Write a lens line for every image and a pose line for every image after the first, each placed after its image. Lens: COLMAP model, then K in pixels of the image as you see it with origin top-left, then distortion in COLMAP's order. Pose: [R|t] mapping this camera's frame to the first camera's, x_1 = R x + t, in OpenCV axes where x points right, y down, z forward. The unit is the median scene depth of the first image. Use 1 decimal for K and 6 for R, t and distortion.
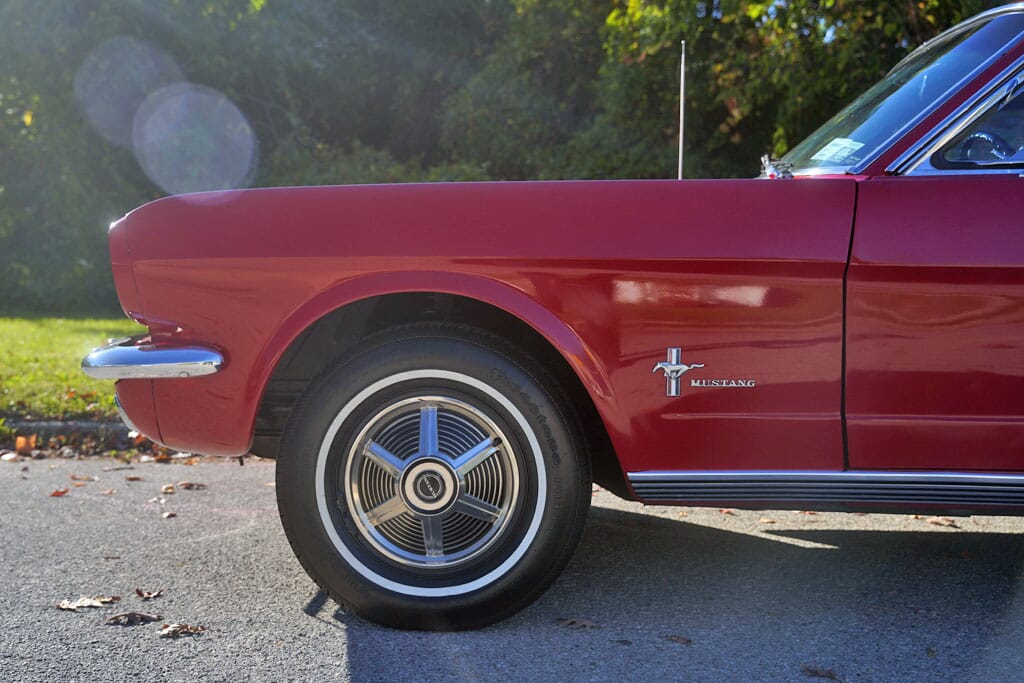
lens RADIAL K [[1010.3, 0, 512.0], [0, 1010.3, 341.5], [0, 0, 1]] dist [-0.018494, -0.005997]
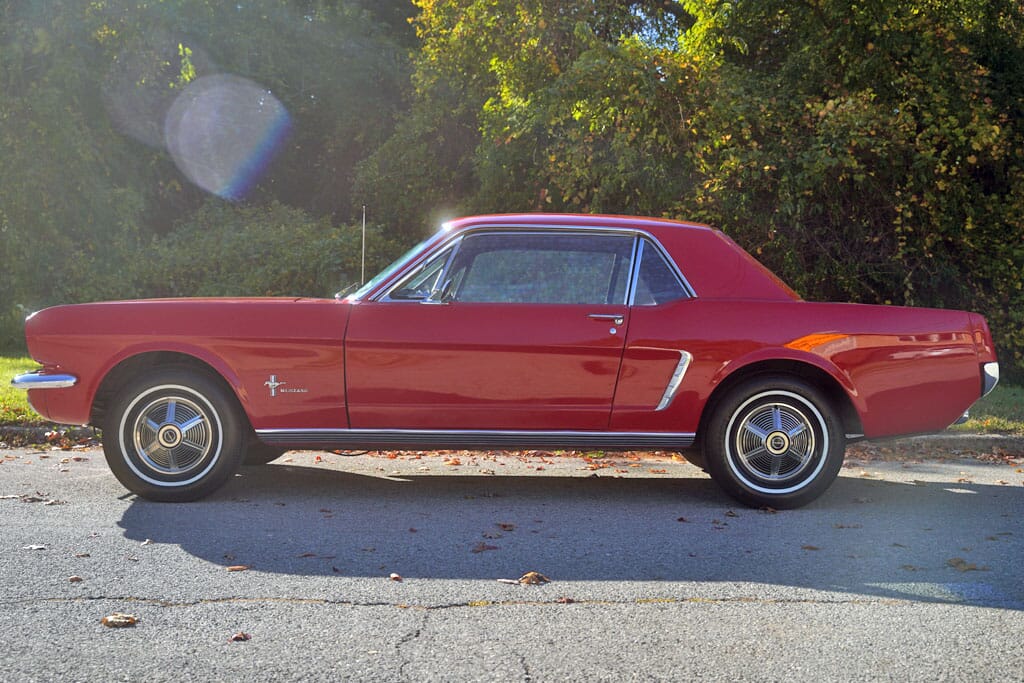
lens RADIAL K [[998.9, 0, 512.0], [0, 998.9, 341.5], [0, 0, 1]] dist [0.006747, 0.038294]
pose [[0.998599, 0.007664, 0.052351, 0.075149], [-0.005600, 0.999206, -0.039452, 0.002054], [-0.052612, 0.039104, 0.997849, -0.171118]]
